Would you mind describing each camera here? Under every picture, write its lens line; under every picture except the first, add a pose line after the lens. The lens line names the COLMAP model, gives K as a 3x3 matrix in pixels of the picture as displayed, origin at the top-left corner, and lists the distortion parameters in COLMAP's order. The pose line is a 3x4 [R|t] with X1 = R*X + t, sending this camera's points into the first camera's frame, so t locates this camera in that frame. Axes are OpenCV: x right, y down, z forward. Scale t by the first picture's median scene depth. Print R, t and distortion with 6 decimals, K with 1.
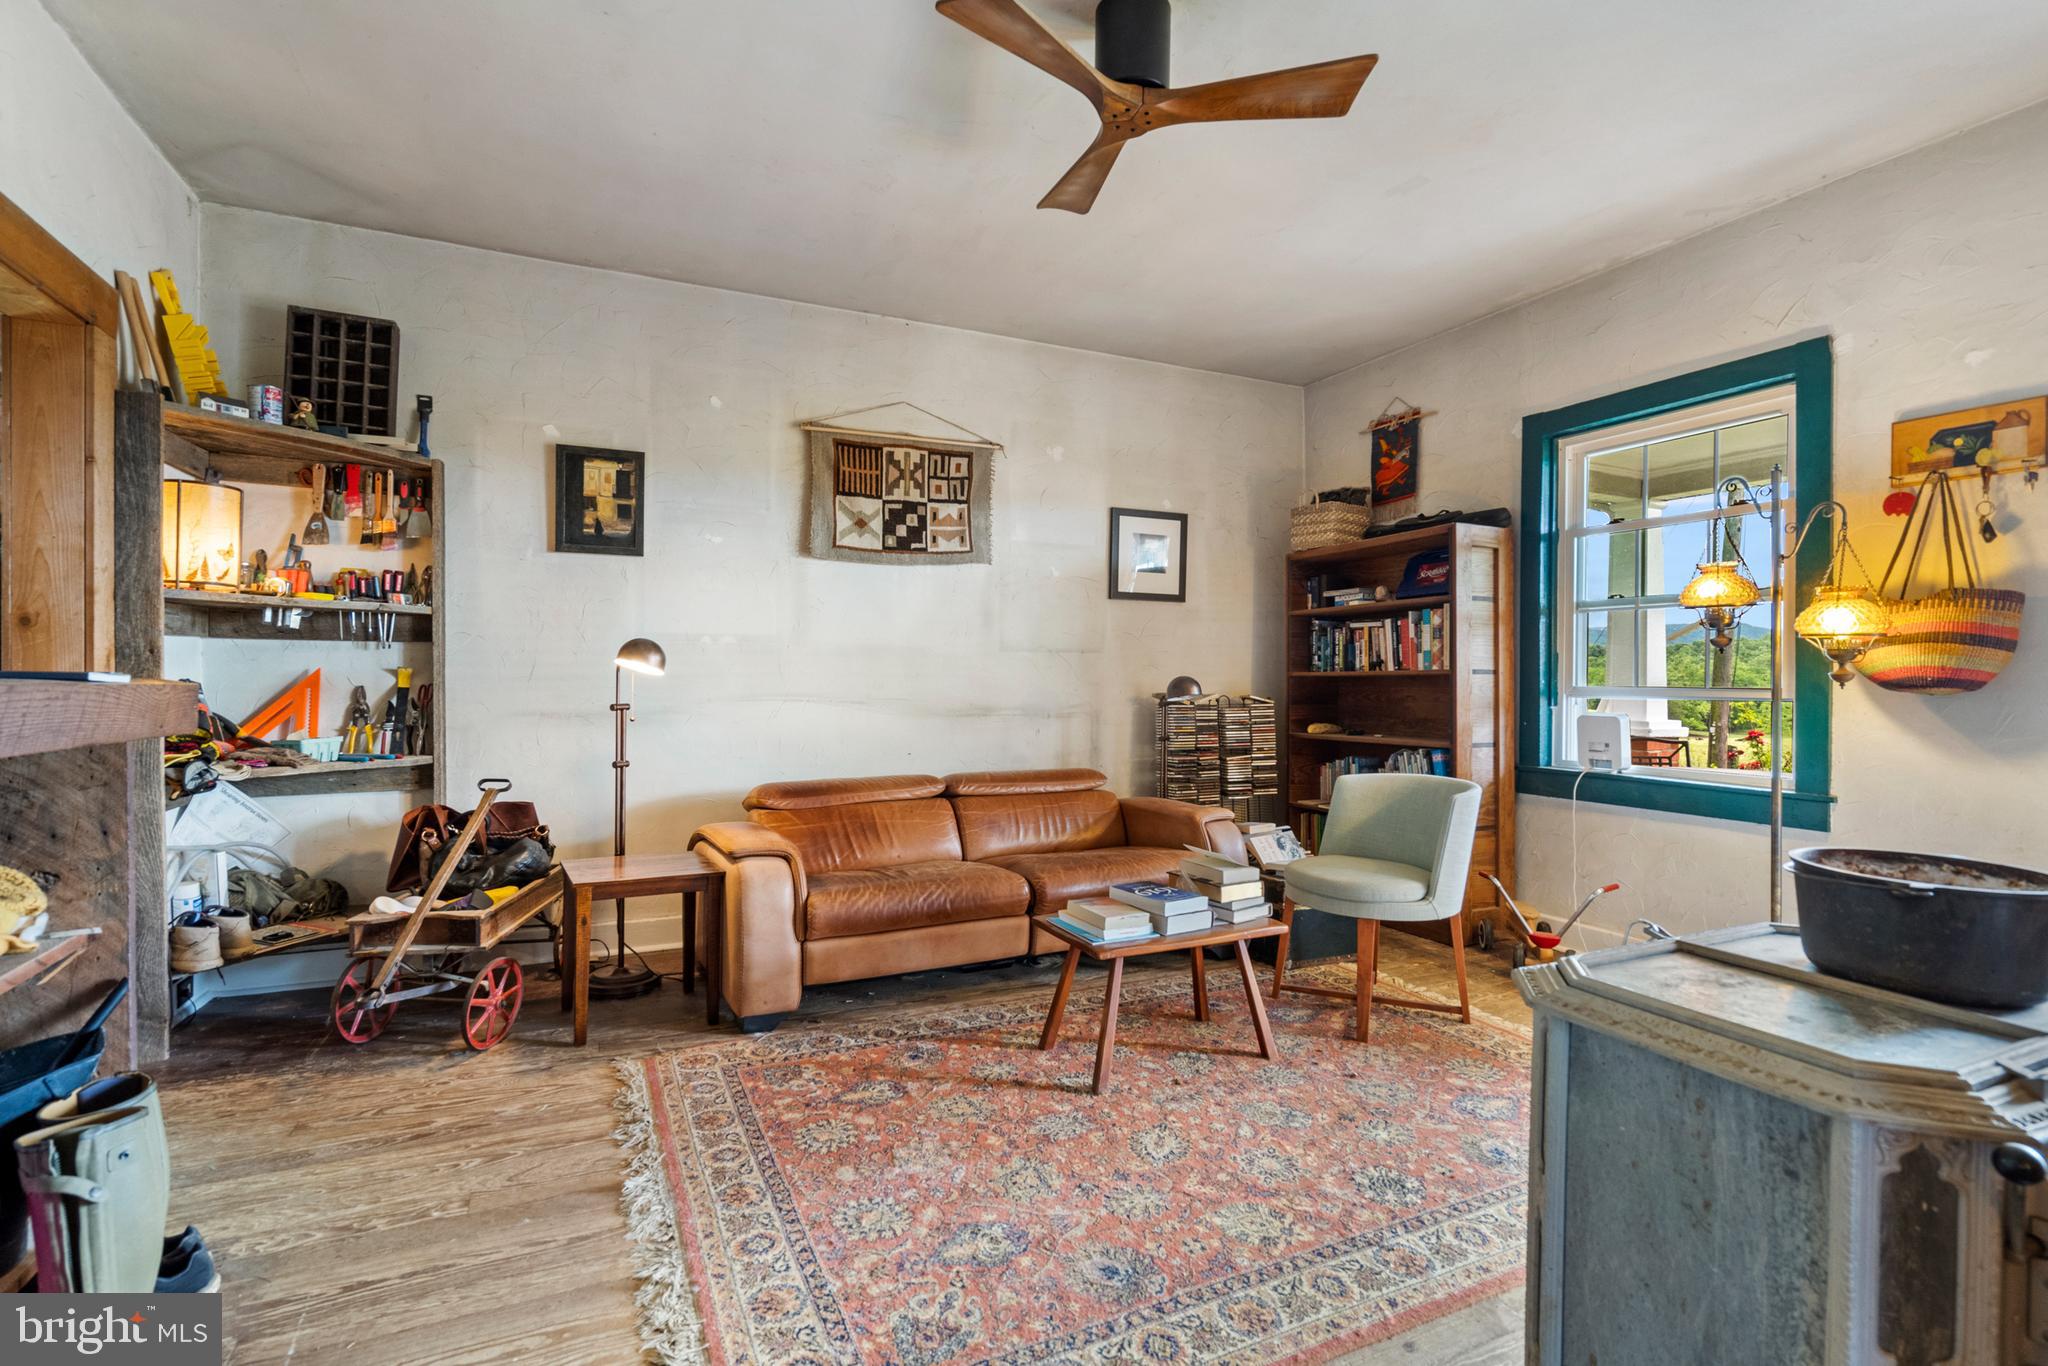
lens RADIAL K [[946.2, 0, 1017.6], [0, 946.2, 676.2], [0, 0, 1]] dist [-0.003580, -0.000287]
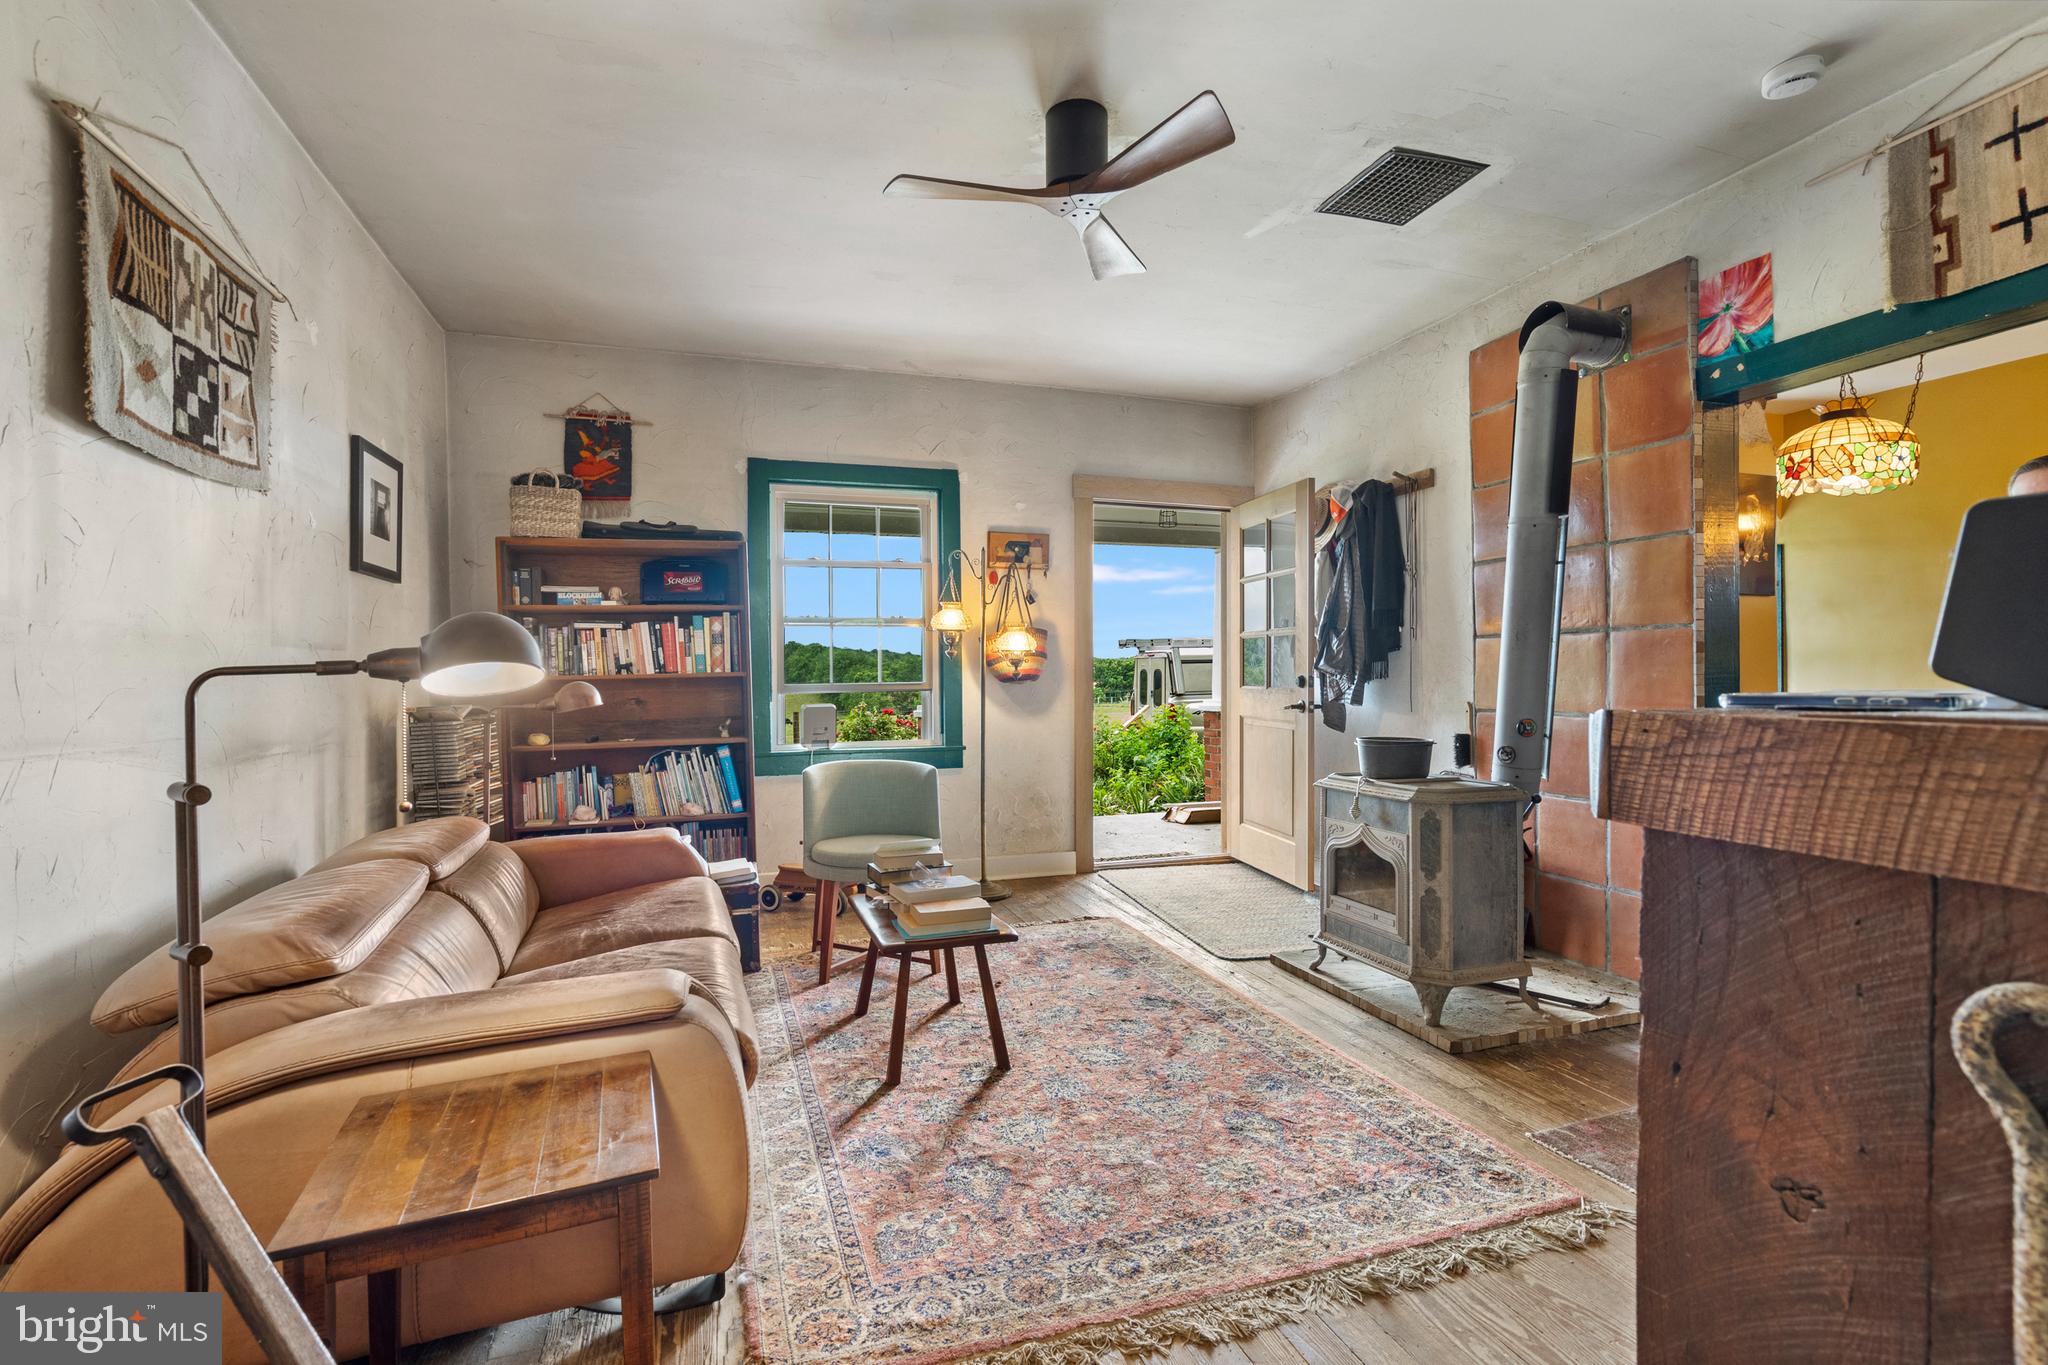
lens RADIAL K [[946.2, 0, 1021.0], [0, 946.2, 683.7], [0, 0, 1]] dist [-0.003580, -0.000287]
pose [[0.117122, -0.018720, 0.992941, -0.571318], [0.011670, 0.999779, 0.017472, -0.008435], [-0.993049, 0.009541, 0.117314, 0.500632]]
